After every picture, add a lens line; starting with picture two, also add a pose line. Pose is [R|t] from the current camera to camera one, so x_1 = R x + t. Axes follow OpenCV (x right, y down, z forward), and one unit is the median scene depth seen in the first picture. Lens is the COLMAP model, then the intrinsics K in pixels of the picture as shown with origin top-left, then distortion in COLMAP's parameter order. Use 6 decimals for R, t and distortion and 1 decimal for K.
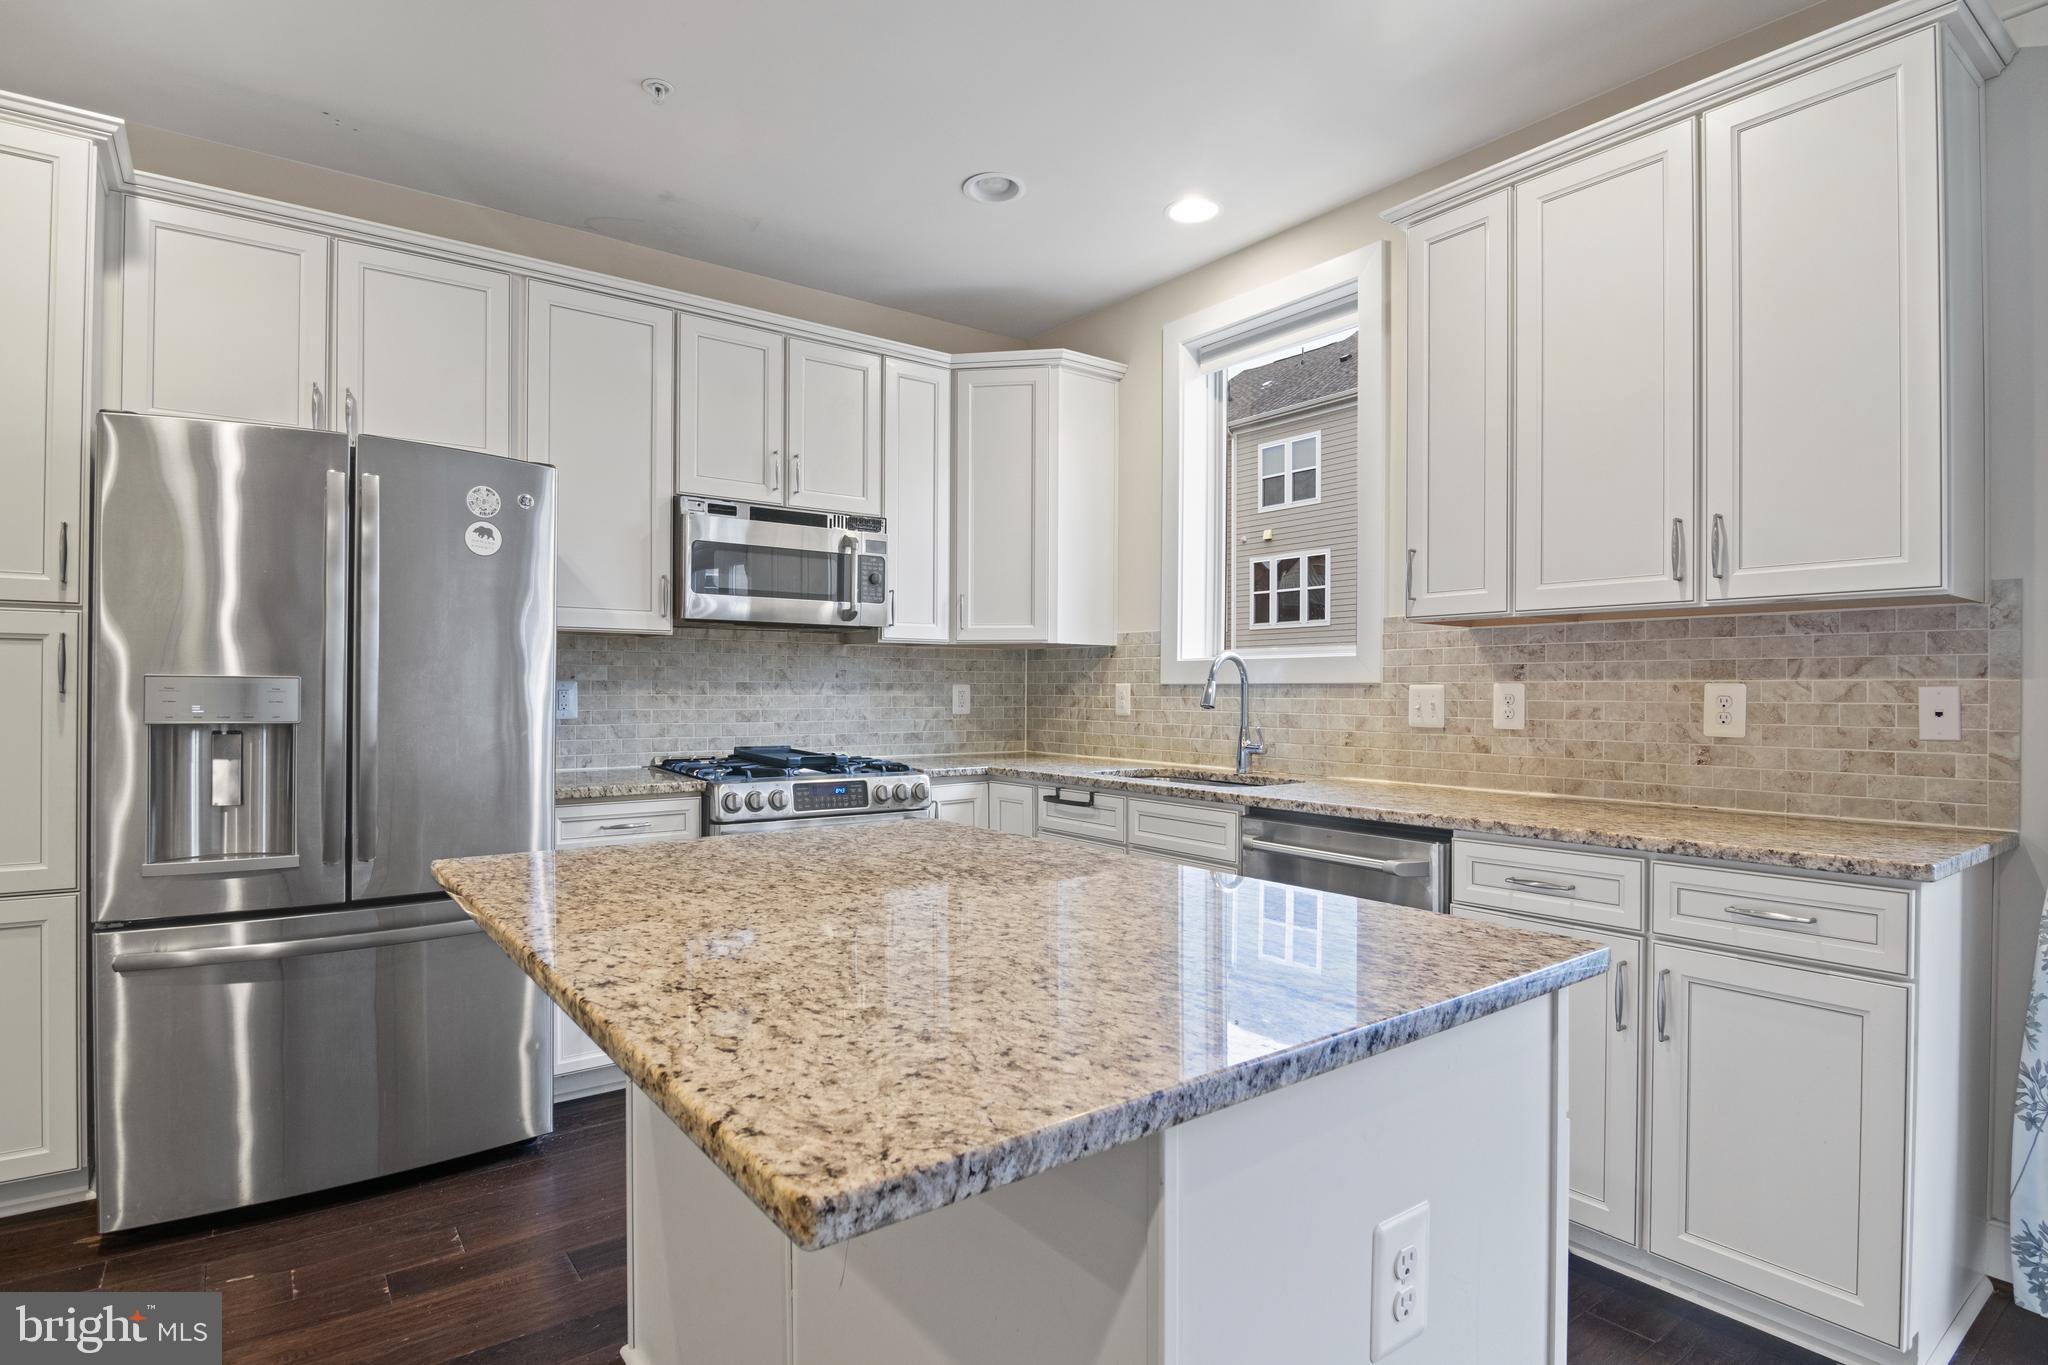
lens RADIAL K [[1054.2, 0, 1020.1], [0, 1054.2, 690.3], [0, 0, 1]] dist [-0.011428, -0.007664]
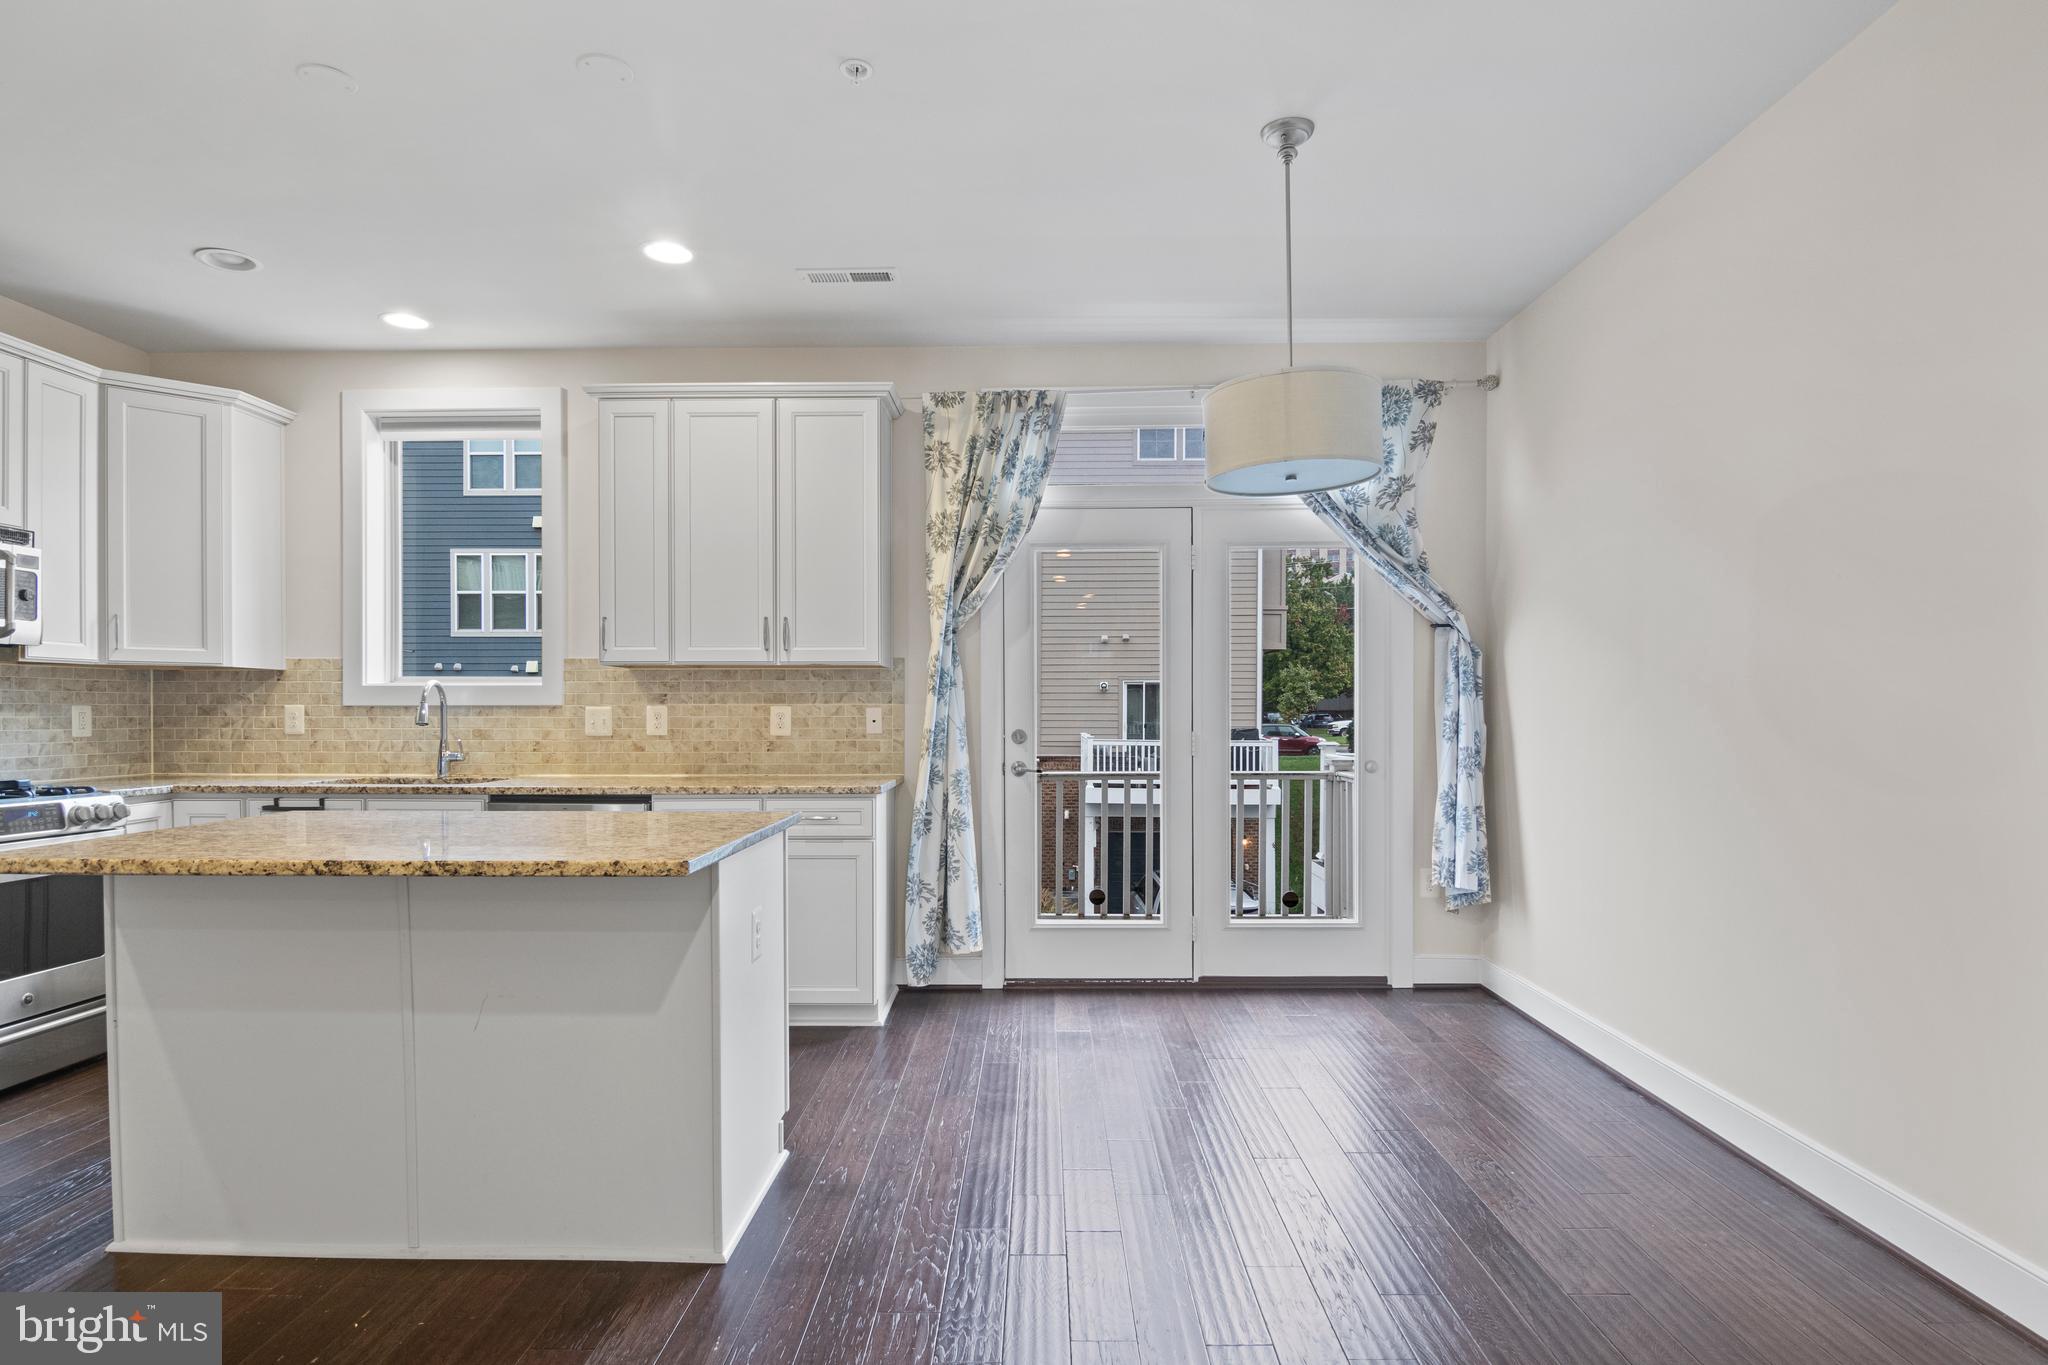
lens RADIAL K [[1054.2, 0, 1046.3], [0, 1054.2, 725.7], [0, 0, 1]] dist [-0.011428, -0.007664]
pose [[0.599810, -0.013994, 0.800020, -0.392226], [0.002436, 0.999874, 0.015664, -0.000088], [-0.800139, -0.007446, 0.599768, -0.354499]]
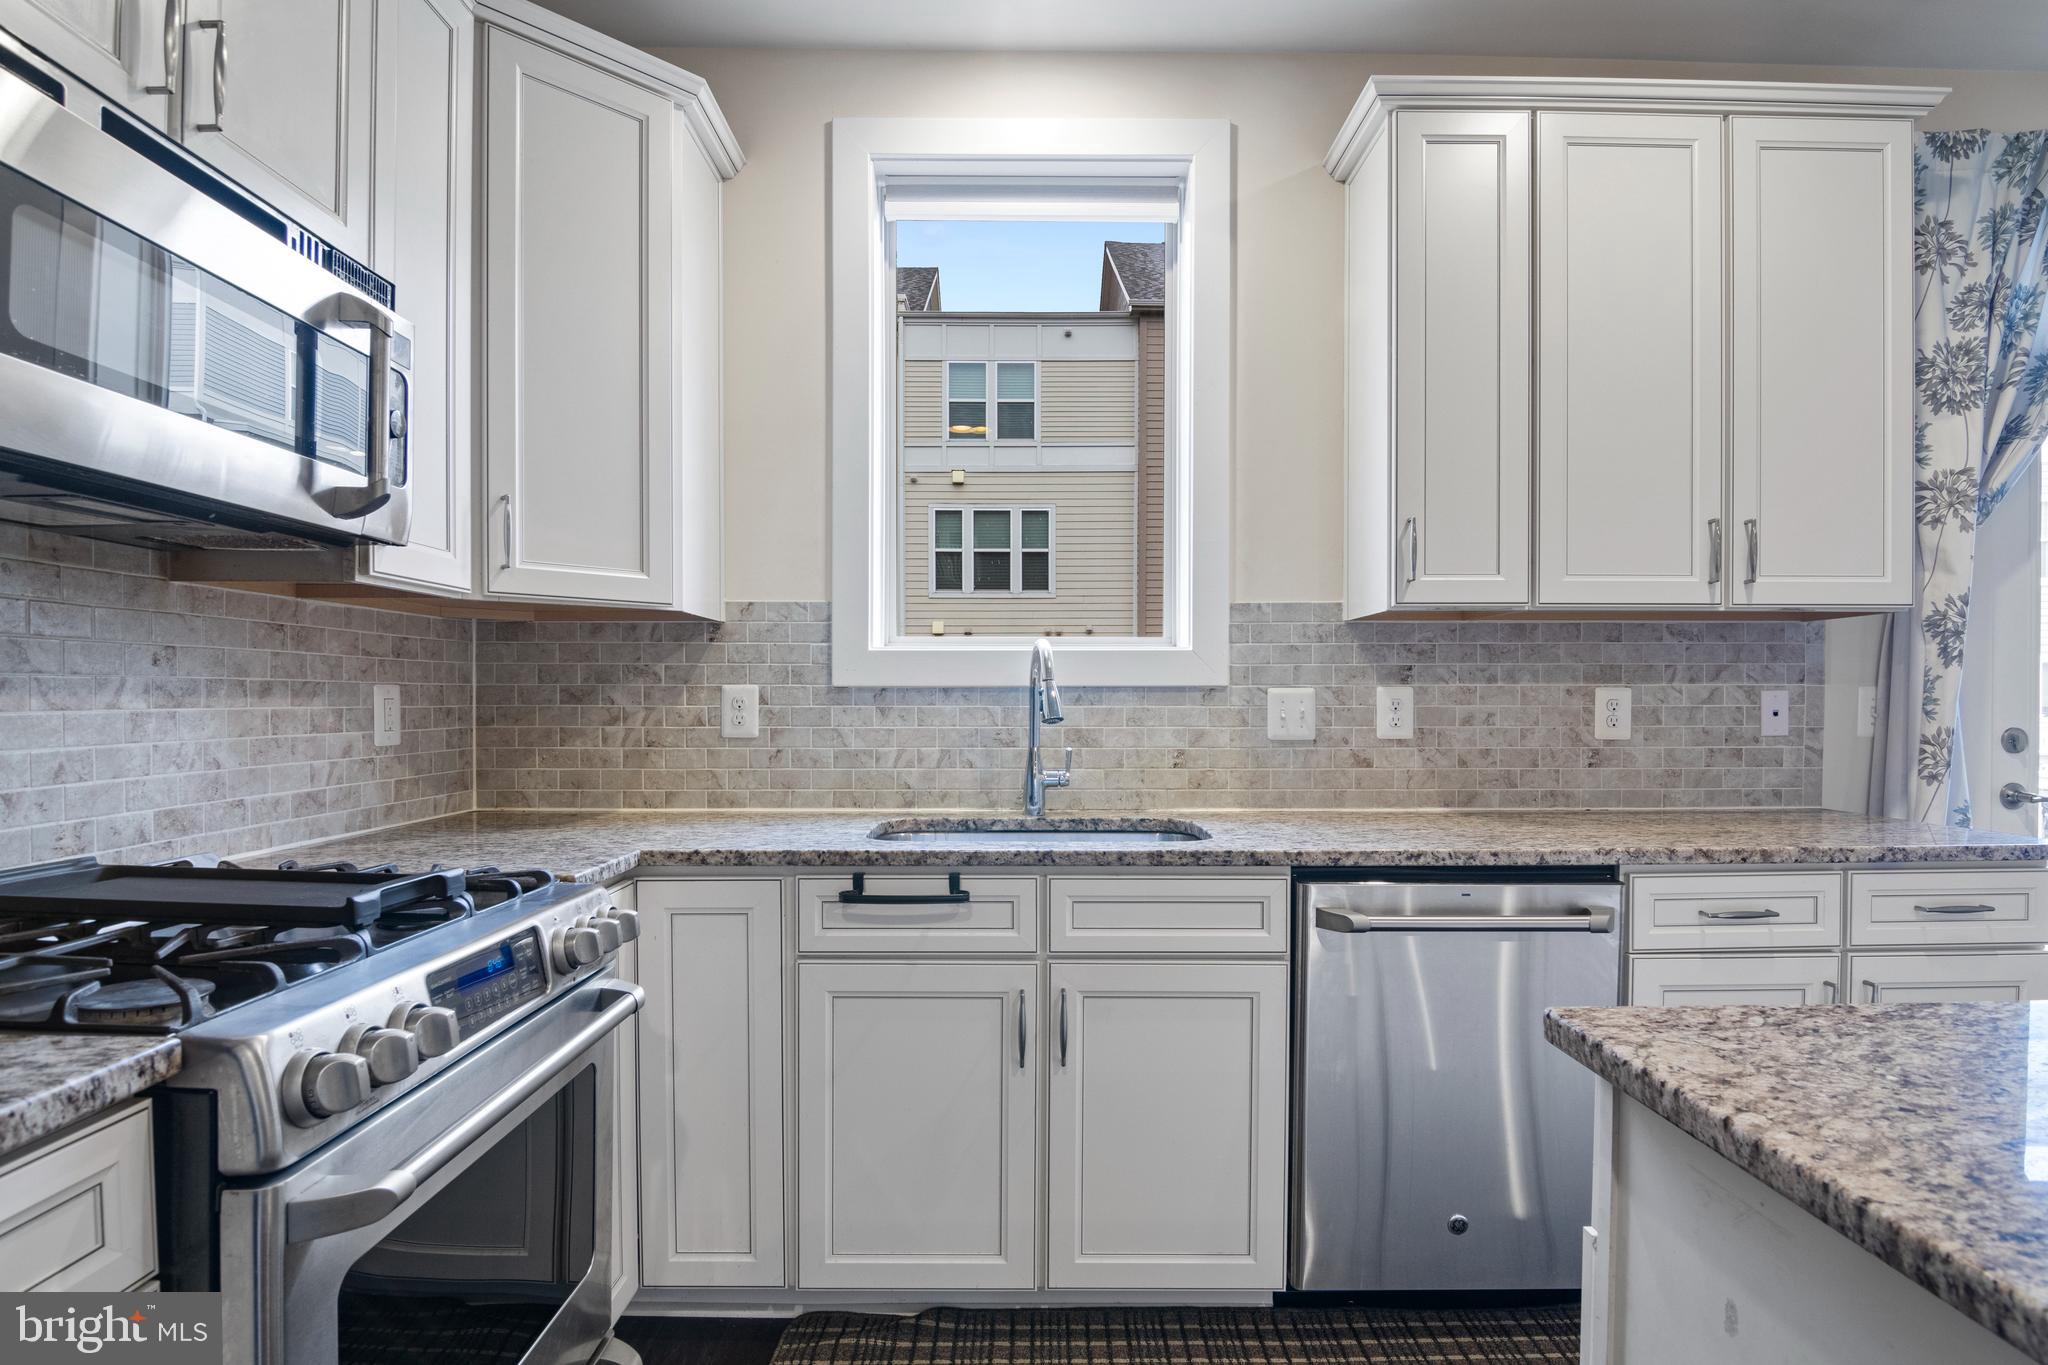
lens RADIAL K [[1054.2, 0, 1063.3], [0, 1054.2, 707.9], [0, 0, 1]] dist [-0.011428, -0.007664]
pose [[0.582709, -0.011503, 0.812599, -0.371139], [0.002387, 0.999920, 0.012443, -0.000455], [-0.812677, -0.005311, 0.582690, 0.644423]]
